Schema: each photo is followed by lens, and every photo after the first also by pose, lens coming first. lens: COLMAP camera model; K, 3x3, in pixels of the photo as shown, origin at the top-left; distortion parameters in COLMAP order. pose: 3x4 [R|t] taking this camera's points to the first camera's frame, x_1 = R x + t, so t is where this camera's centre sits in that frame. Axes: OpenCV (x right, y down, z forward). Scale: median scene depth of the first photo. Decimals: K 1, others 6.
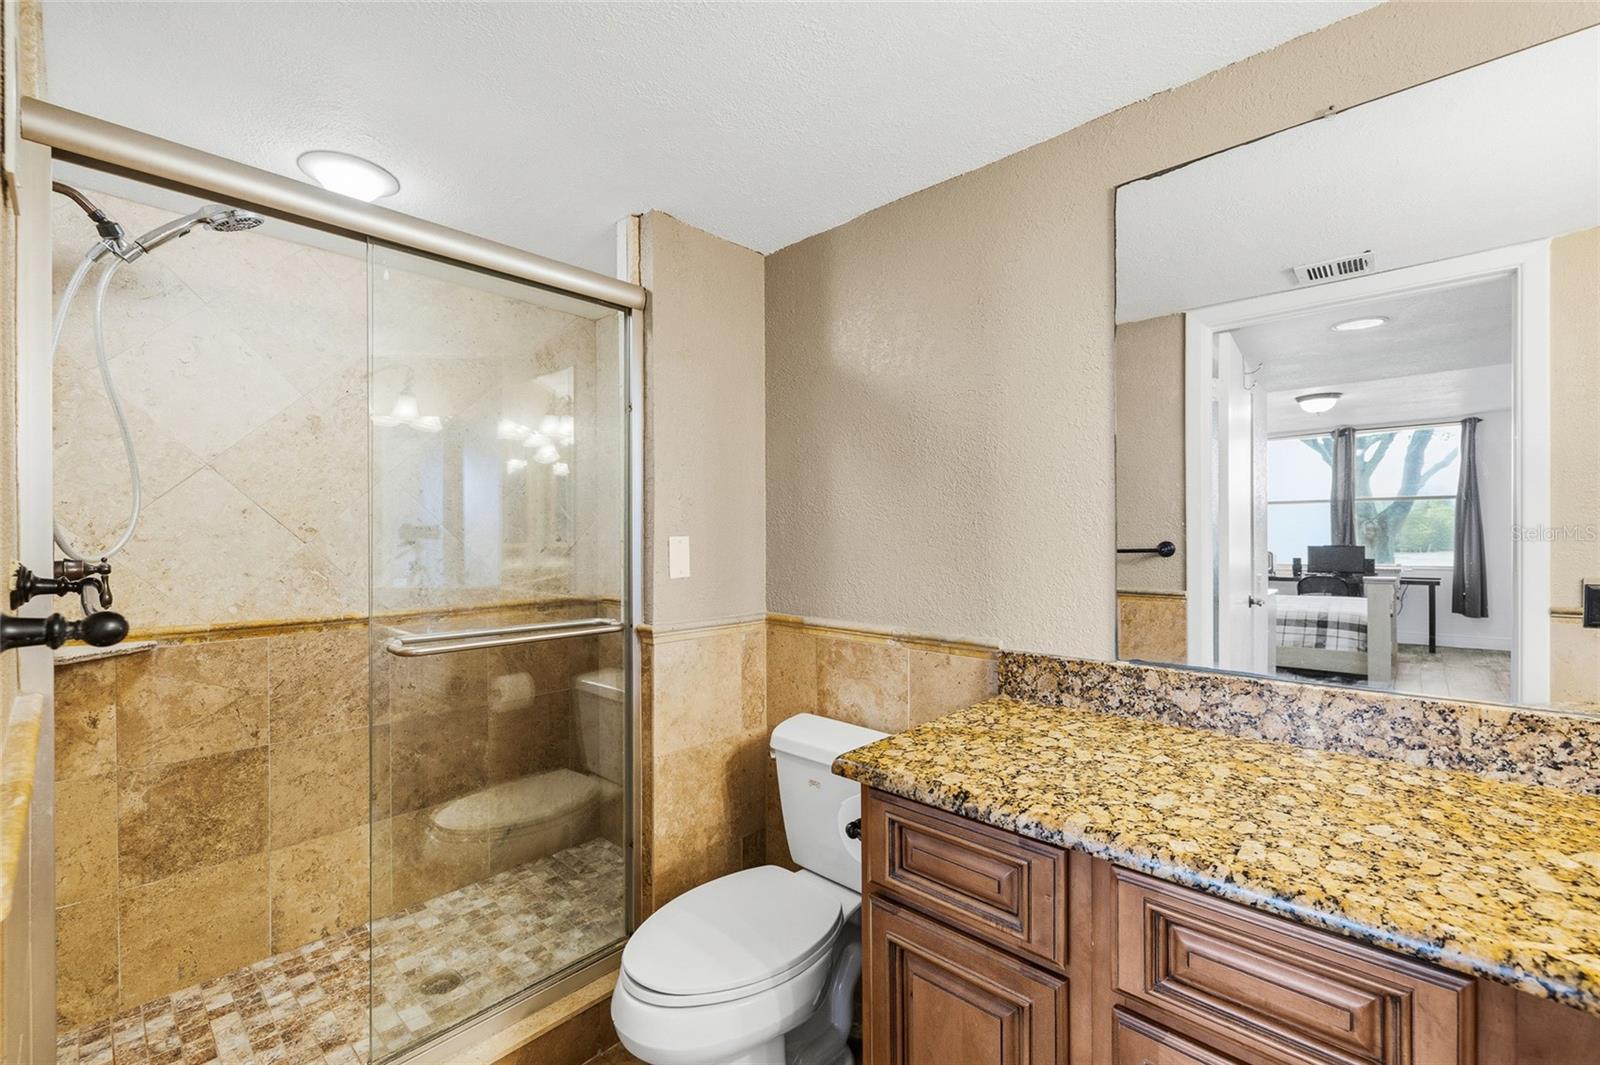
lens RADIAL K [[667.5, 0, 798.2], [0, 667.5, 533.2], [0, 0, 1]] dist [-0.001537, -0.000285]
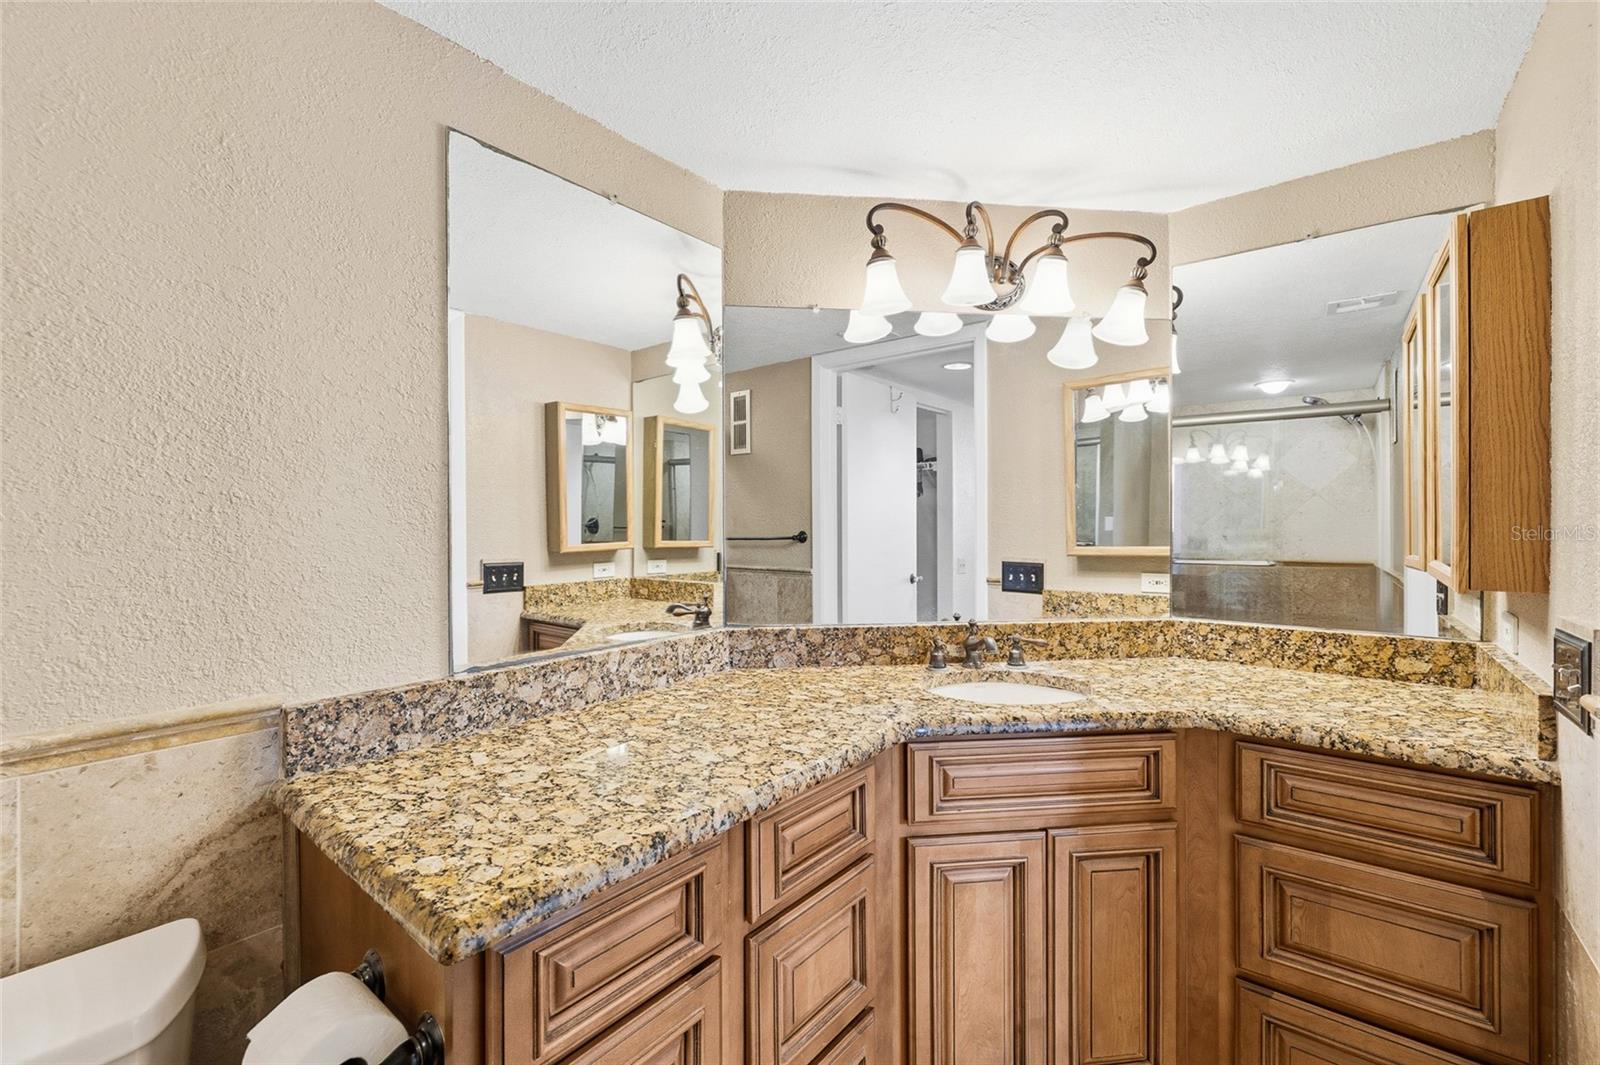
lens RADIAL K [[667.5, 0, 798.1], [0, 667.5, 521.1], [0, 0, 1]] dist [-0.001537, -0.000285]
pose [[-0.063309, 0.009764, 0.997946, -0.458712], [0.005219, 0.999942, -0.009452, 0.003136], [-0.997980, 0.004610, -0.063356, 0.670842]]
